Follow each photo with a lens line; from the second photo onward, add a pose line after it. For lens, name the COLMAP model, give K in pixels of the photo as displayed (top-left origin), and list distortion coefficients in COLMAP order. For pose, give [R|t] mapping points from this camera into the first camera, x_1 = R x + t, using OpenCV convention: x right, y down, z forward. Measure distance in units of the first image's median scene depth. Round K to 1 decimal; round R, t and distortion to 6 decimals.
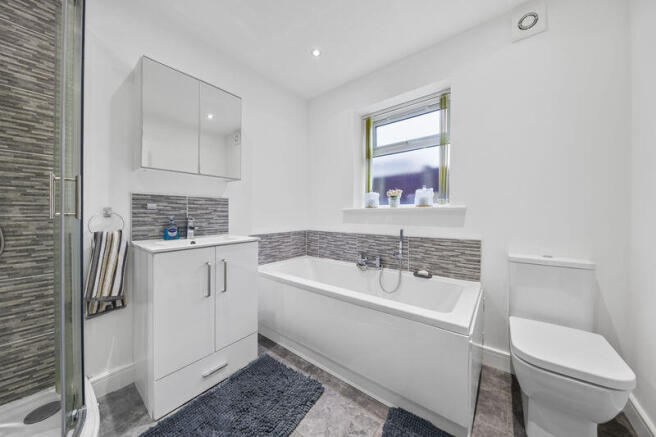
lens RADIAL K [[223.4, 0, 327.2], [0, 223.4, 212.2], [0, 0, 1]] dist [0.000206, -0.000006]
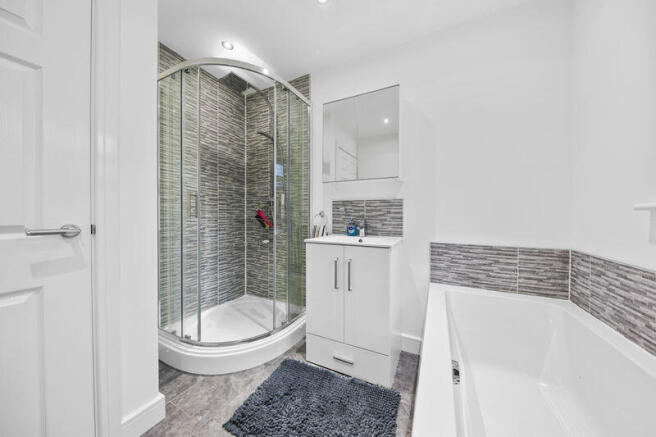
lens RADIAL K [[223.4, 0, 327.2], [0, 223.4, 212.2], [0, 0, 1]] dist [0.000206, -0.000006]
pose [[0.200604, -0.004939, -0.979660, 0.438842], [0.000951, 0.999988, -0.004847, -0.002391], [0.979672, 0.000040, 0.200606, 0.569060]]
